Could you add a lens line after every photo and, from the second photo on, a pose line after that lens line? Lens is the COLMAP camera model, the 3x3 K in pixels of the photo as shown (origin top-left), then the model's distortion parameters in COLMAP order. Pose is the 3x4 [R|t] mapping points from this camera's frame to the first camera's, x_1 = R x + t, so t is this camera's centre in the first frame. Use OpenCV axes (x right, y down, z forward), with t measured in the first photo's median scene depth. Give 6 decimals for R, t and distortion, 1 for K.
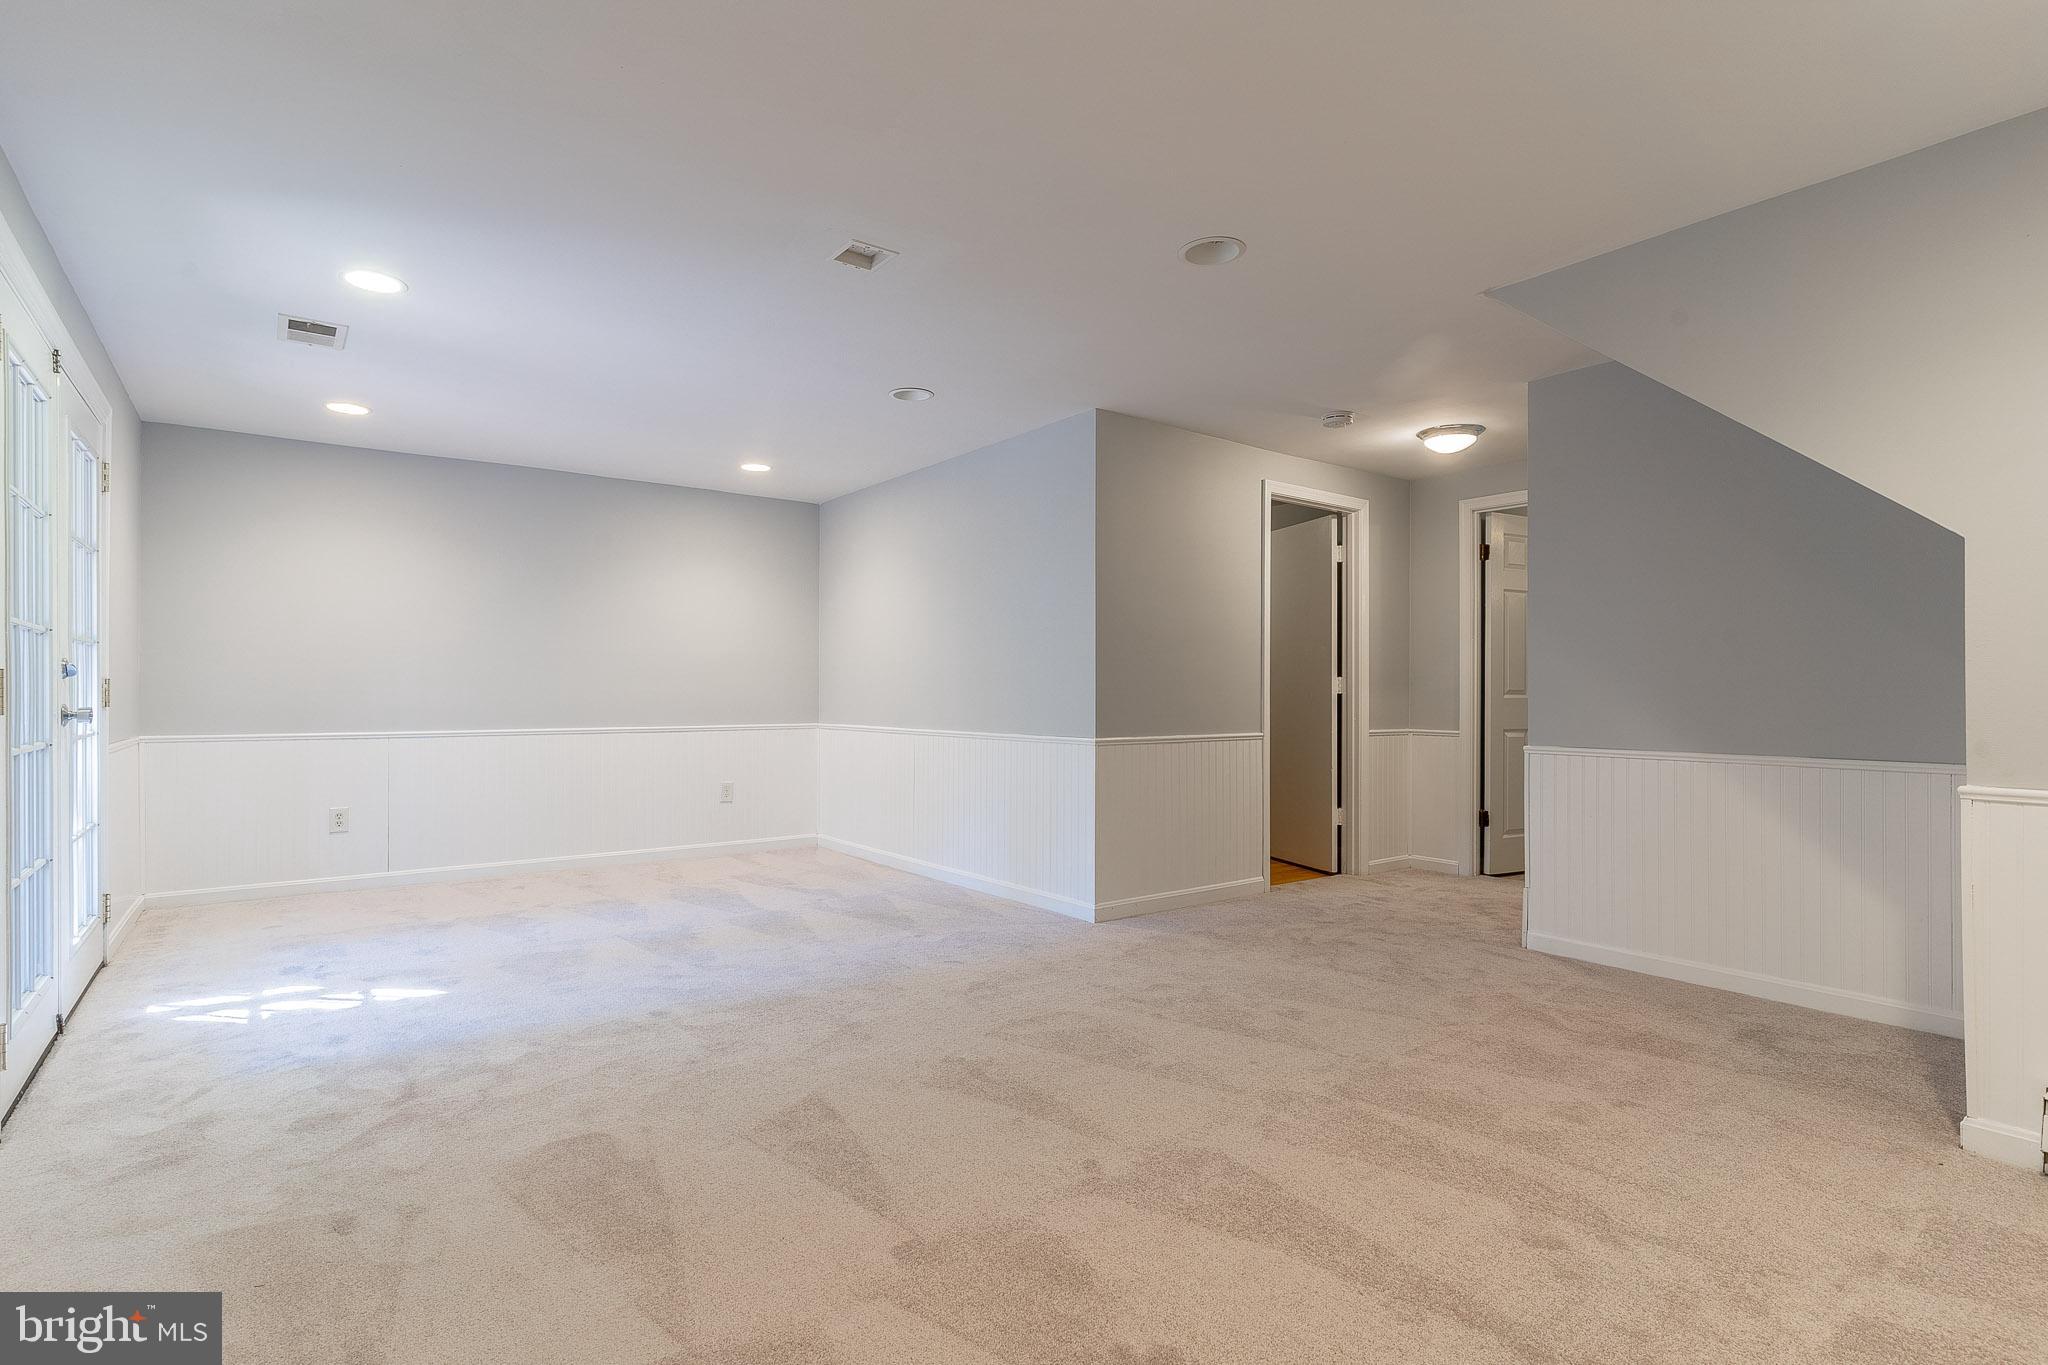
lens RADIAL K [[991.8, 0, 1007.4], [0, 991.8, 687.0], [0, 0, 1]] dist [0.005329, -0.000366]
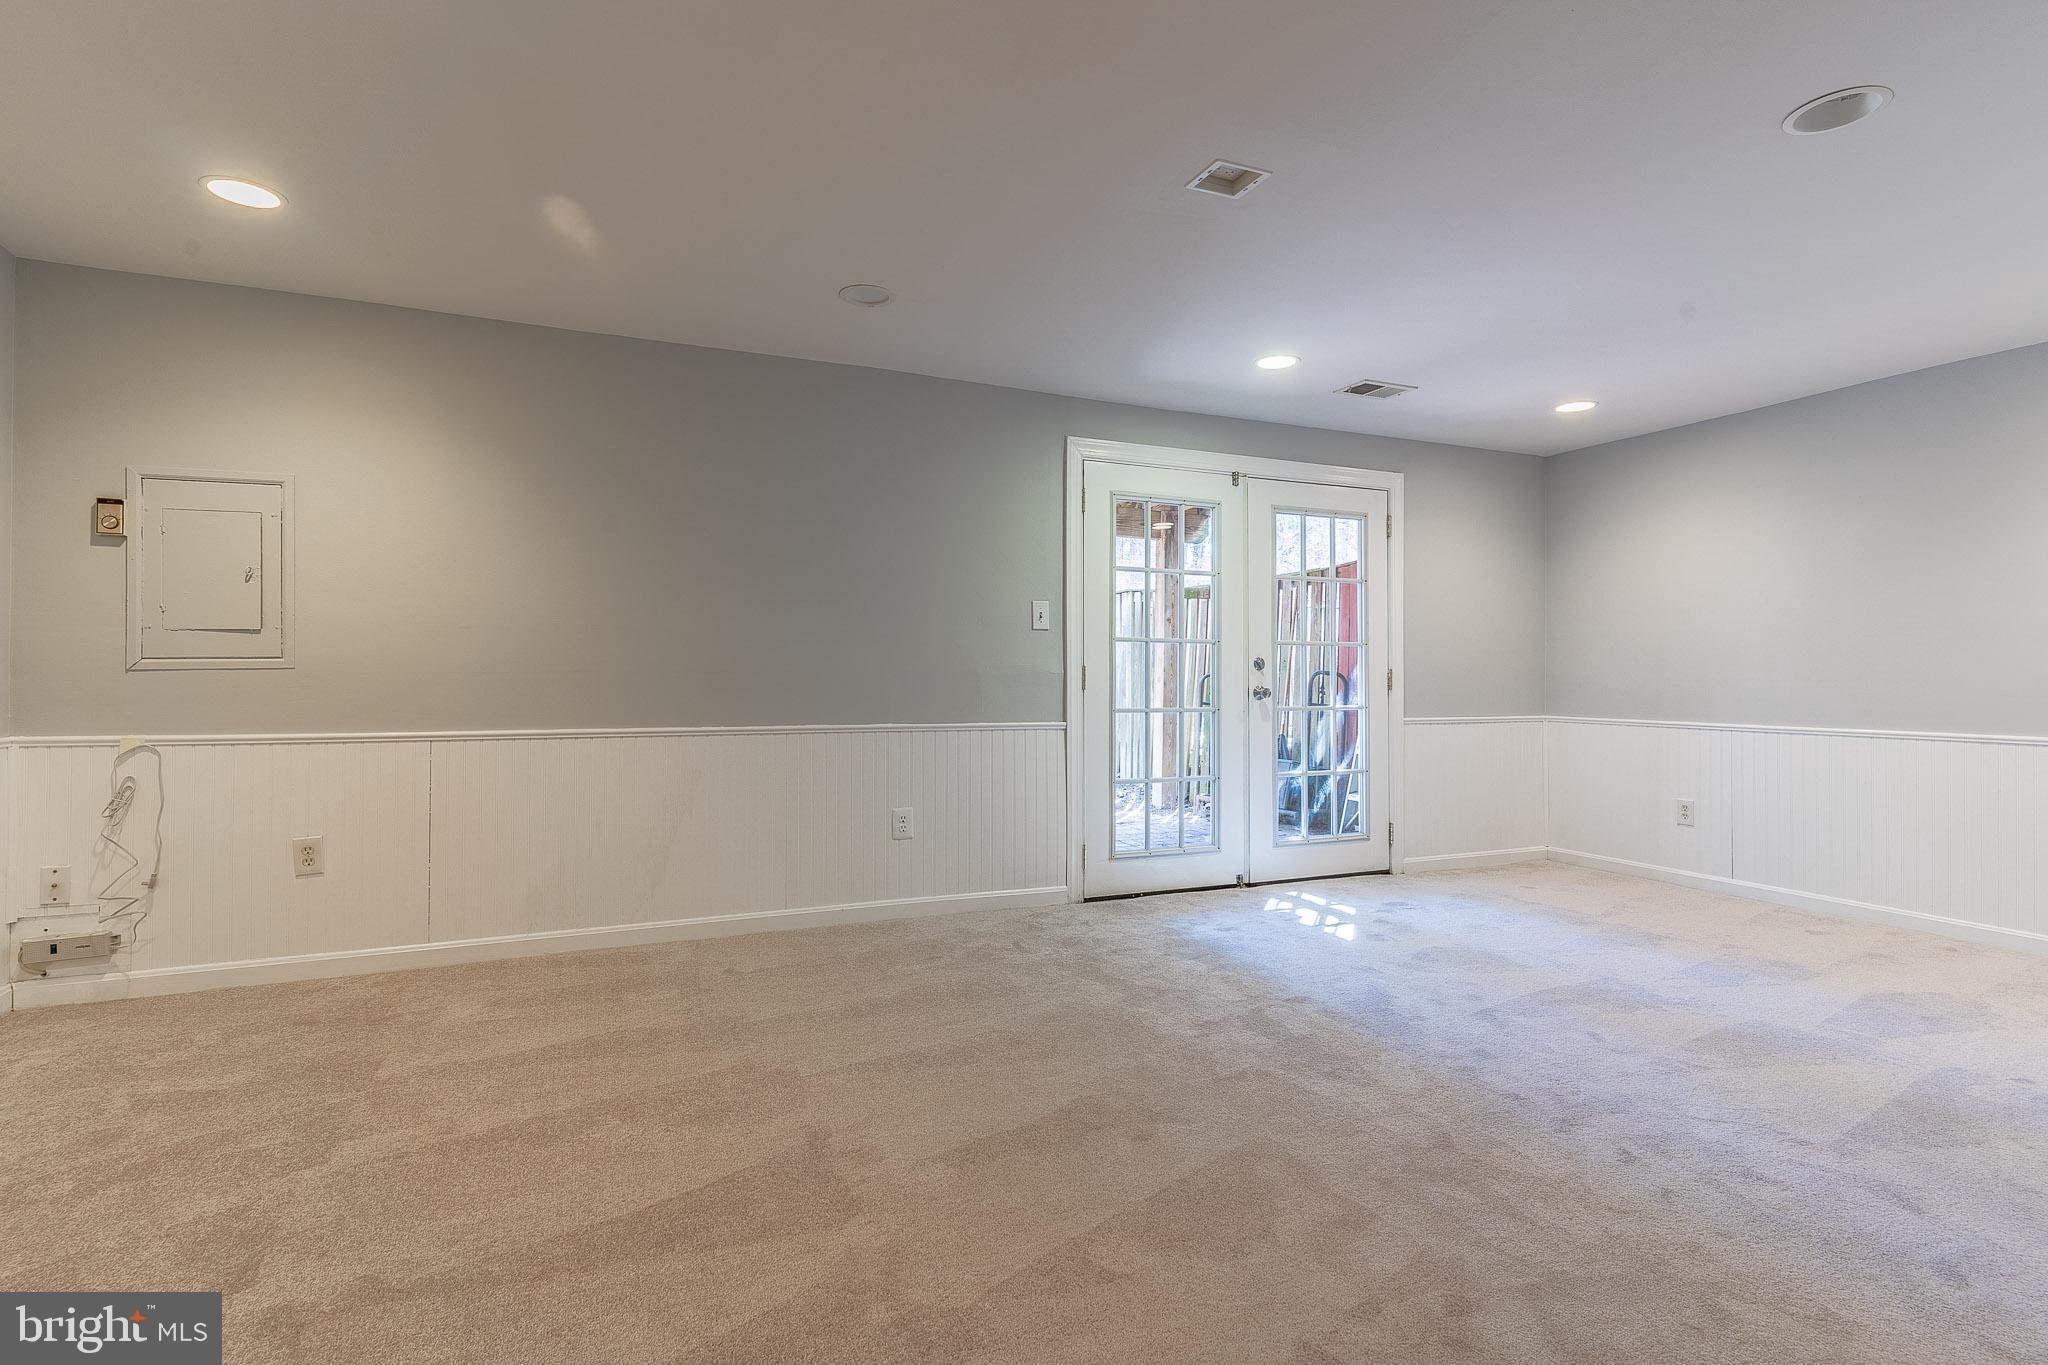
lens RADIAL K [[991.8, 0, 1008.5], [0, 991.8, 682.8], [0, 0, 1]] dist [0.005329, -0.000366]
pose [[-0.215868, 0.007251, -0.976396, 0.599754], [0.001059, 0.999974, 0.007192, -0.000225], [0.976422, 0.000519, -0.215870, 0.803161]]
